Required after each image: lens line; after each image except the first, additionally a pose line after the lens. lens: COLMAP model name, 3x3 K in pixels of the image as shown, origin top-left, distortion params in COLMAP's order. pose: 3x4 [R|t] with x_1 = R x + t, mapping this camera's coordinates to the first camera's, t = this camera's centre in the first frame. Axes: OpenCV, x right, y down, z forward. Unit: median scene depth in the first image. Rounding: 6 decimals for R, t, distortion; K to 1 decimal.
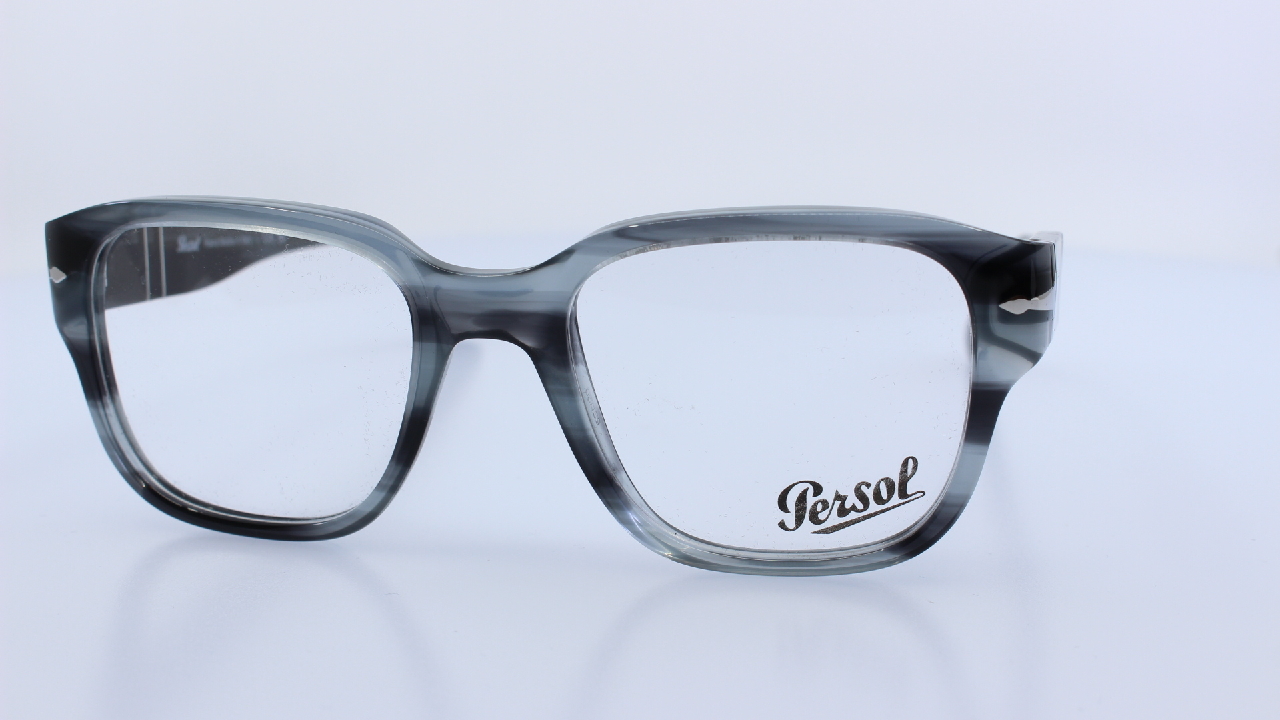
lens RADIAL K [[1672.8, 0, 640.0], [0, 1672.8, 360.0], [0, 0, 1]] dist [-0.106767, 0.016536]
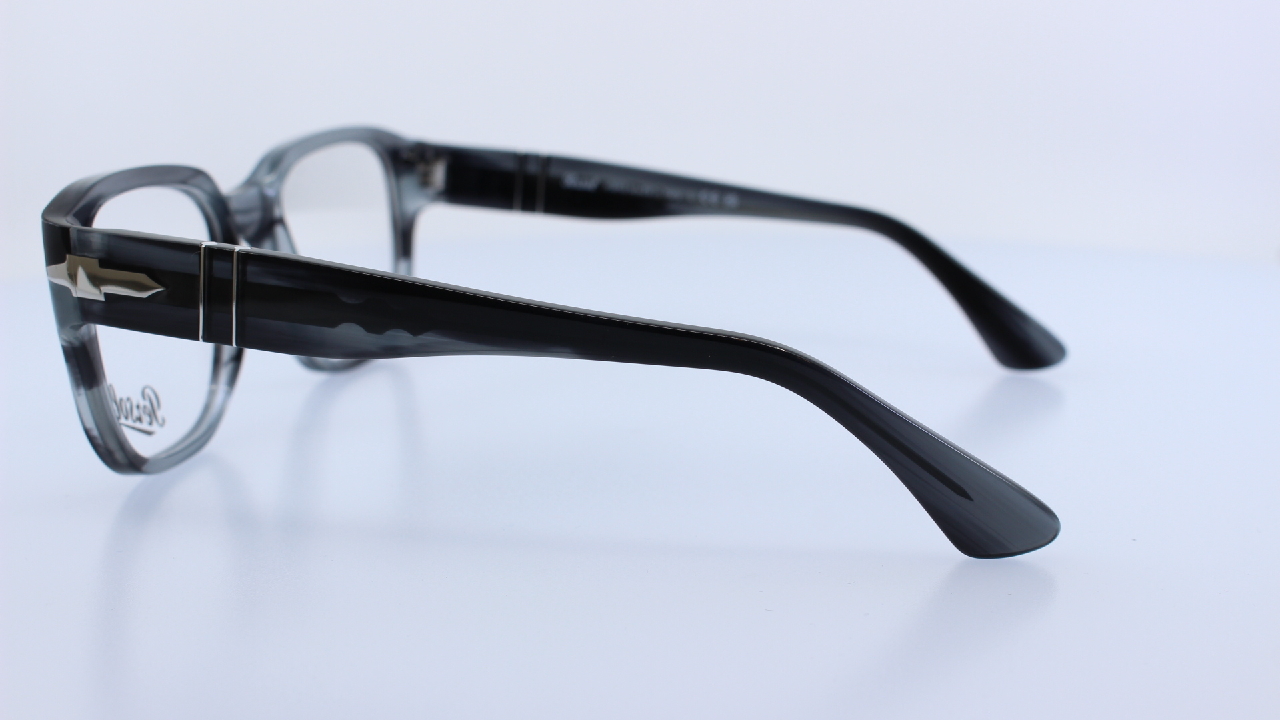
lens RADIAL K [[1672.8, 0, 640.0], [0, 1672.8, 360.0], [0, 0, 1]] dist [-0.106767, 0.016536]
pose [[0.012140, 0.227876, -0.973614, 1.314554], [-0.203899, 0.953792, 0.220694, -0.300033], [0.978917, 0.195840, 0.058043, 1.286007]]
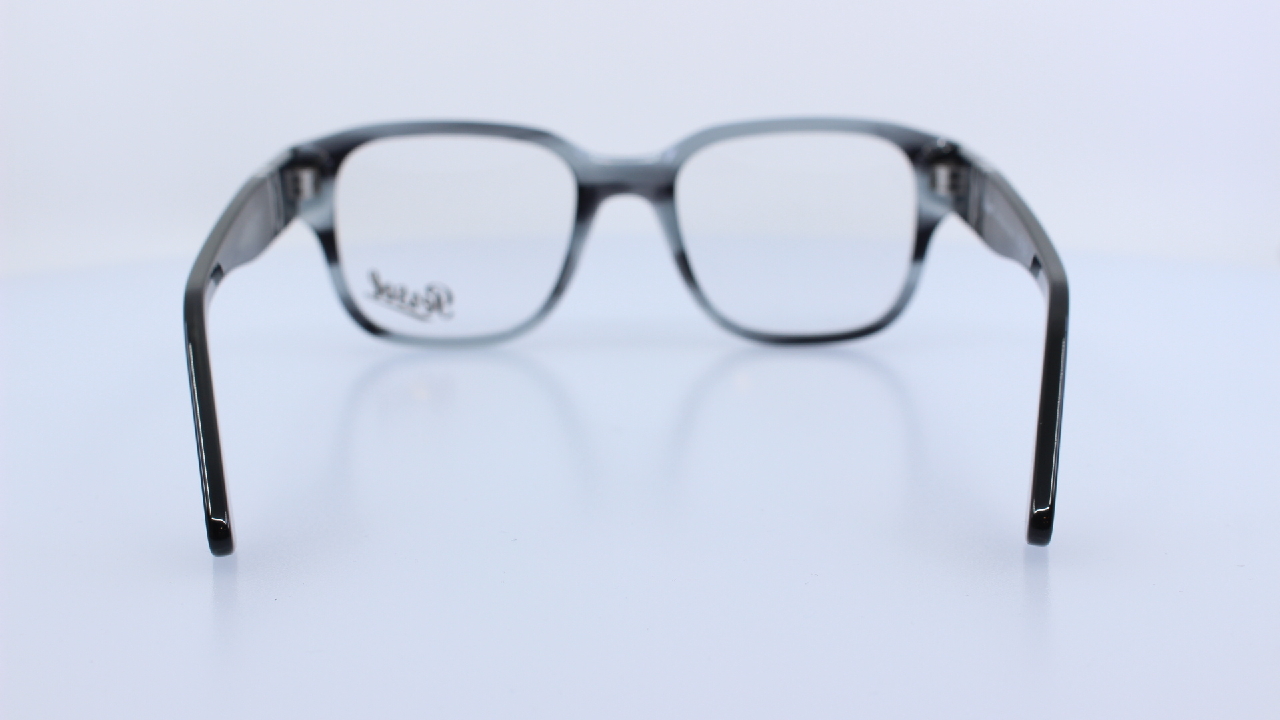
lens RADIAL K [[1672.8, 0, 640.0], [0, 1672.8, 360.0], [0, 0, 1]] dist [-0.106767, 0.016536]
pose [[-0.963933, 0.080605, -0.253644, 0.334479], [-0.033971, 0.907975, 0.417646, -0.570451], [0.263966, 0.411199, -0.872489, 2.551039]]
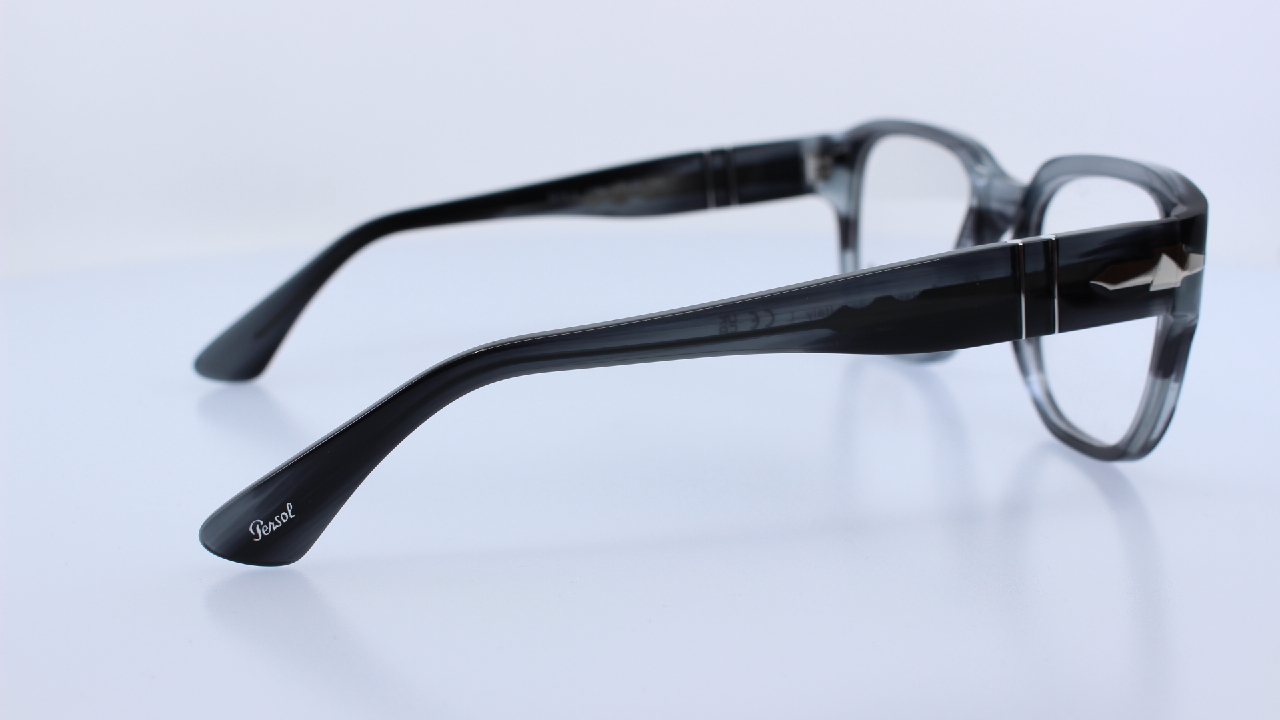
lens RADIAL K [[1672.8, 0, 640.0], [0, 1672.8, 360.0], [0, 0, 1]] dist [-0.106767, 0.016536]
pose [[-0.492360, -0.166674, 0.854284, -1.172744], [0.205171, 0.931611, 0.300010, -0.406973], [-0.845864, 0.322987, -0.424492, 1.927926]]
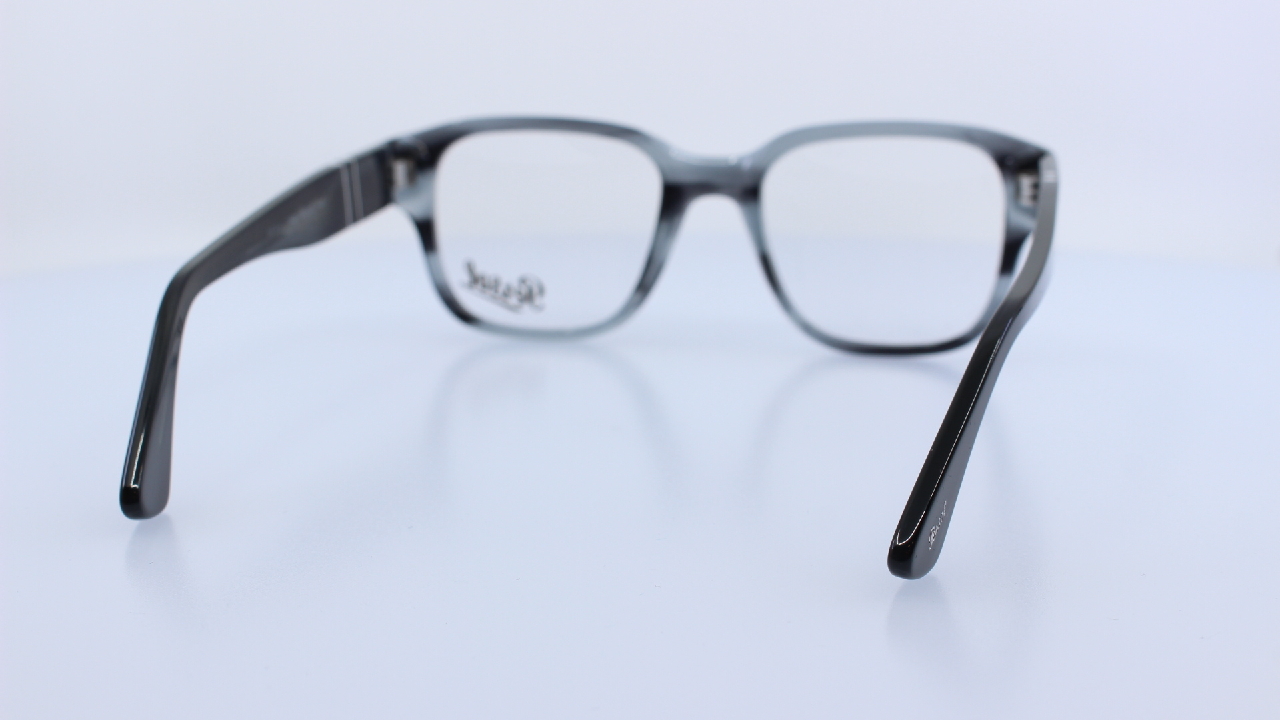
lens RADIAL K [[1672.8, 0, 640.0], [0, 1672.8, 360.0], [0, 0, 1]] dist [-0.106767, 0.016536]
pose [[-0.999642, 0.024226, 0.011359, -0.032358], [0.026757, 0.907783, 0.418586, -0.570149], [-0.000171, 0.418740, -0.908106, 2.598037]]
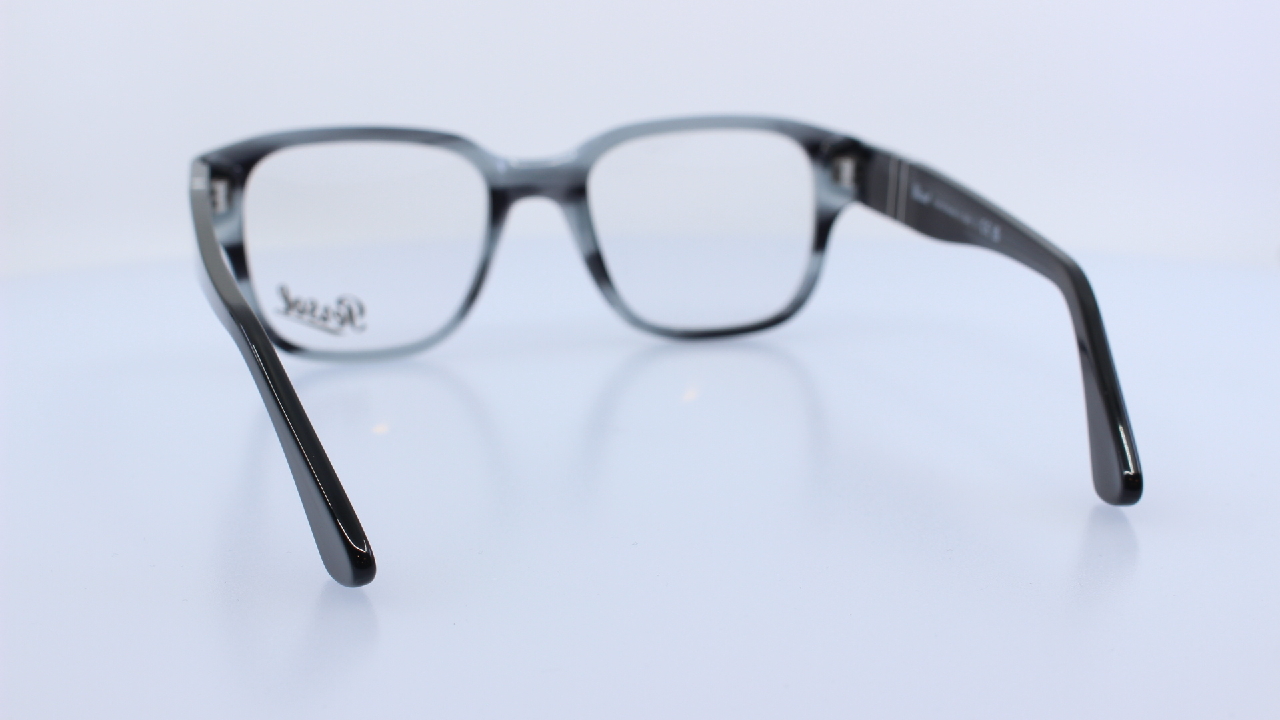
lens RADIAL K [[1672.8, 0, 640.0], [0, 1672.8, 360.0], [0, 0, 1]] dist [-0.106767, 0.016536]
pose [[-0.860294, 0.131409, -0.492570, 0.659061], [-0.088678, 0.912903, 0.398427, -0.542835], [0.502026, 0.386444, -0.773712, 2.414237]]
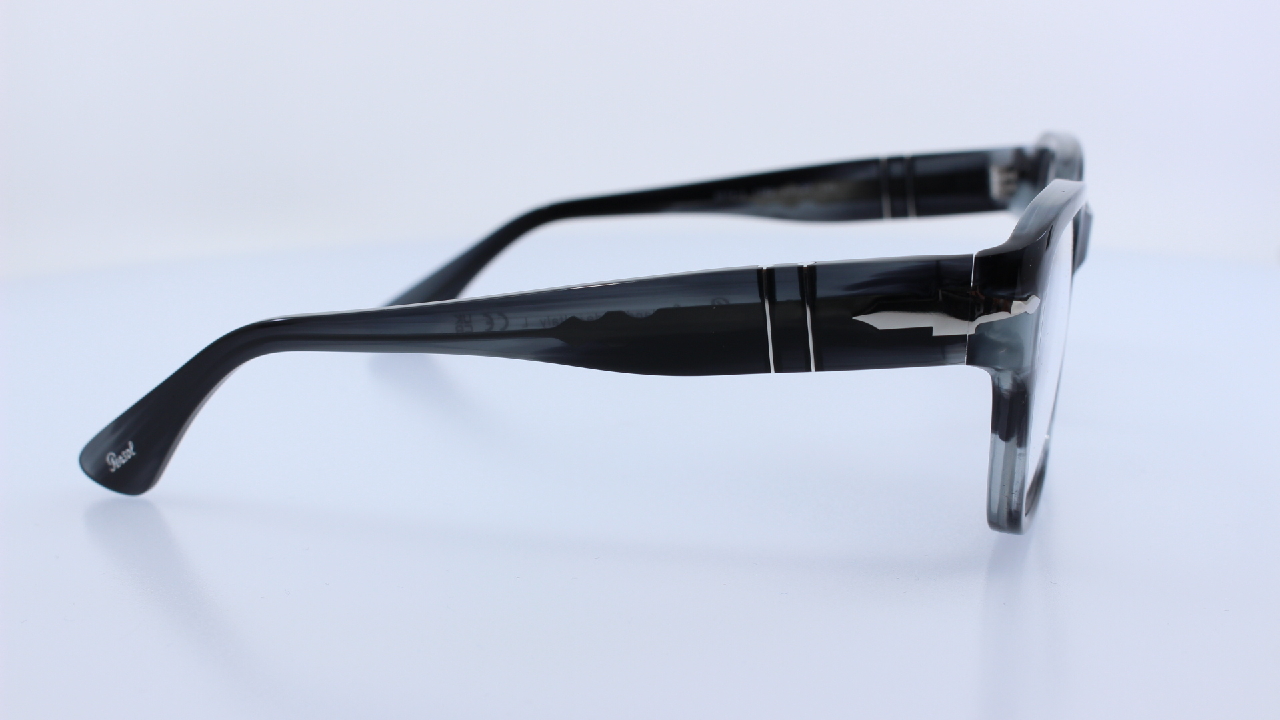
lens RADIAL K [[1672.8, 0, 640.0], [0, 1672.8, 360.0], [0, 0, 1]] dist [-0.106767, 0.016536]
pose [[-0.001721, -0.199385, 0.979920, -1.334799], [0.223400, 0.955079, 0.194723, -0.263033], [-0.974725, 0.219249, 0.042899, 1.292472]]
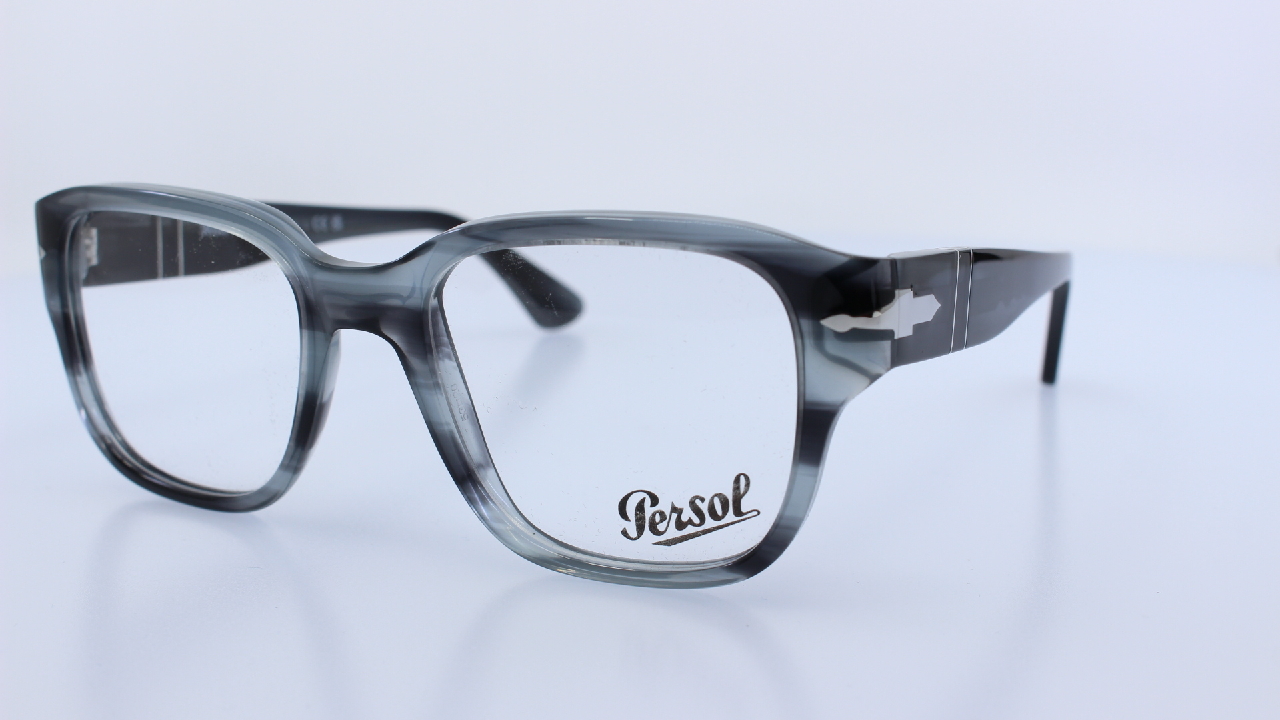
lens RADIAL K [[1672.8, 0, 640.0], [0, 1672.8, 360.0], [0, 0, 1]] dist [-0.106767, 0.016536]
pose [[0.968410, 0.055763, -0.243049, 0.331730], [-0.055317, 0.998431, 0.008663, -0.012749], [0.243150, 0.005055, 0.969975, 0.042473]]
